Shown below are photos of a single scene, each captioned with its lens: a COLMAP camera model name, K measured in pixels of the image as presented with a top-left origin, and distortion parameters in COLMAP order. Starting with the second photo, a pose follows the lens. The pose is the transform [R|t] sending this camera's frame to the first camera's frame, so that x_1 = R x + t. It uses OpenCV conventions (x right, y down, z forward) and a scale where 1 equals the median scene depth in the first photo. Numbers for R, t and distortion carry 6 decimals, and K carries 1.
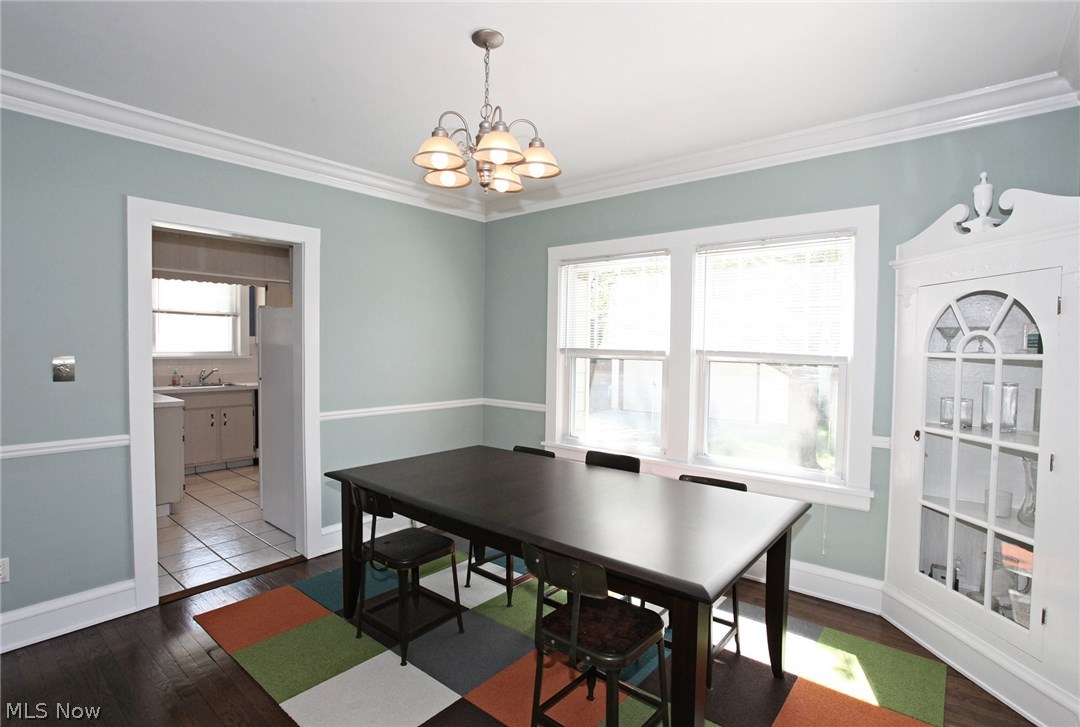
lens RADIAL K [[533.0, 0, 540.0], [0, 533.0, 363.5], [0, 0, 1]] dist [-0.076570, 0.035875]
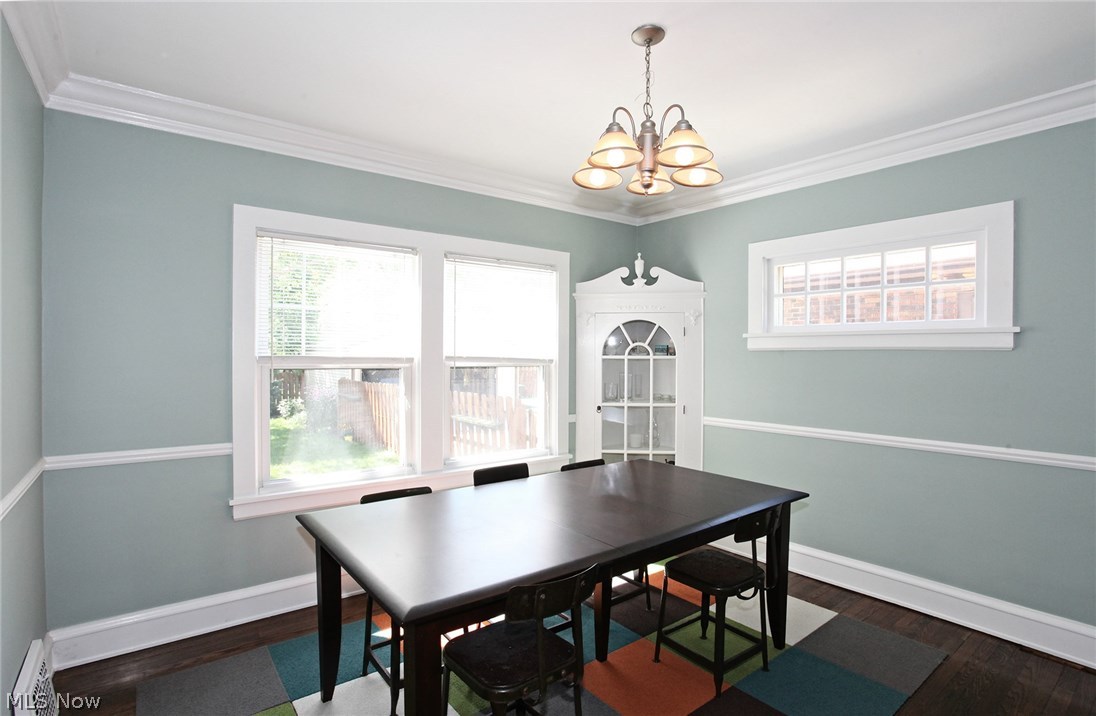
lens RADIAL K [[544.7, 0, 550.4], [0, 544.7, 362.1], [0, 0, 1]] dist [-0.070265, 0.000532]
pose [[0.213825, -0.023710, 0.976584, -0.814954], [0.030340, 0.999384, 0.017620, -0.032042], [-0.976401, 0.025862, 0.214413, 0.720169]]
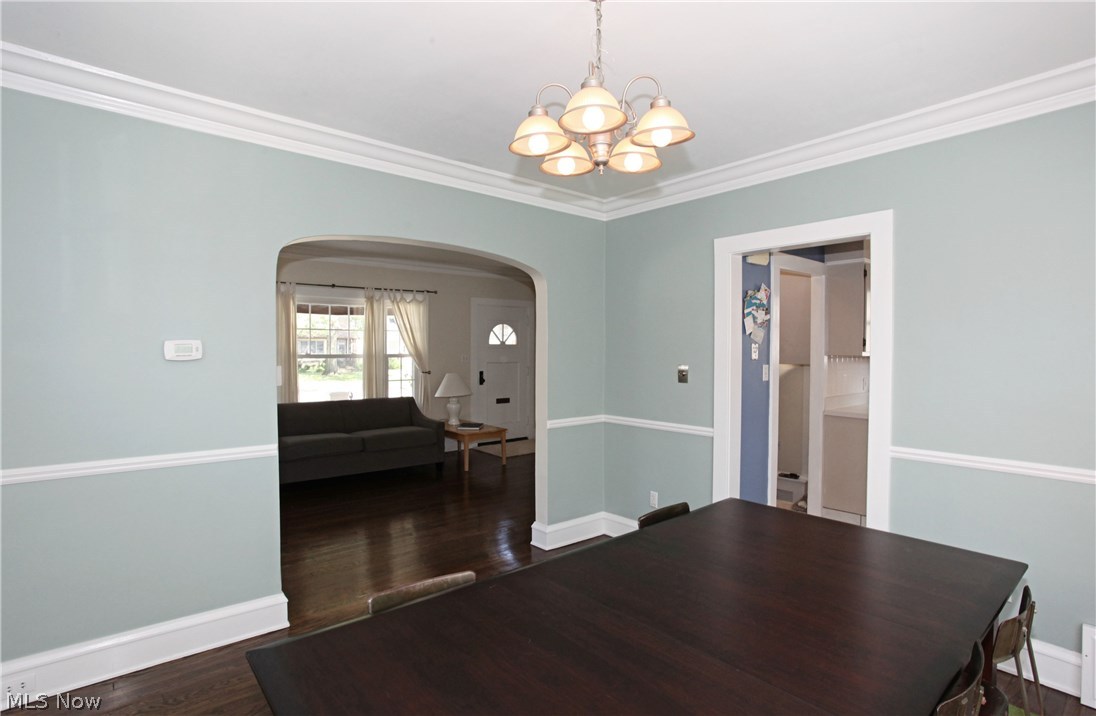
lens RADIAL K [[544.7, 0, 550.4], [0, 544.7, 362.1], [0, 0, 1]] dist [-0.070265, 0.000532]
pose [[-0.158225, 0.008379, -0.987367, 0.534887], [-0.045479, 0.998841, 0.015765, -0.024256], [0.986355, 0.047399, -0.157661, 0.790621]]
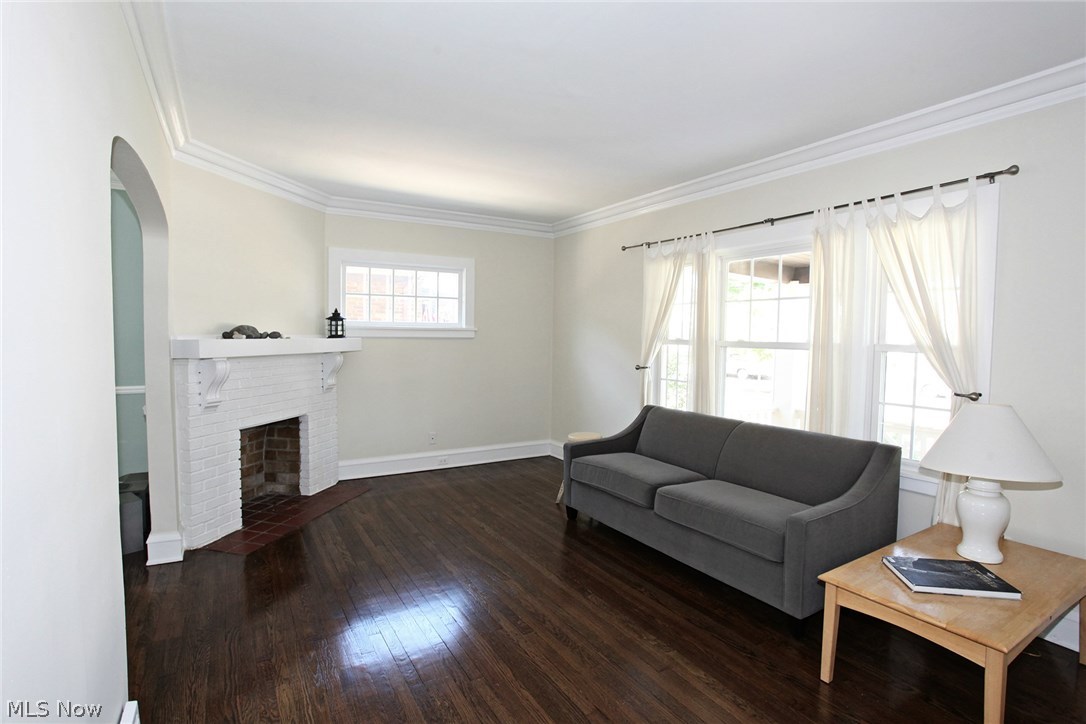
lens RADIAL K [[530.3, 0, 540.9], [0, 530.3, 363.1], [0, 0, 1]] dist [-0.080119, 0.035655]
pose [[-0.946294, -0.038577, 0.320997, -1.507944], [-0.010544, 0.996010, 0.088616, -0.036730], [-0.323135, 0.080473, -0.942925, 0.902748]]
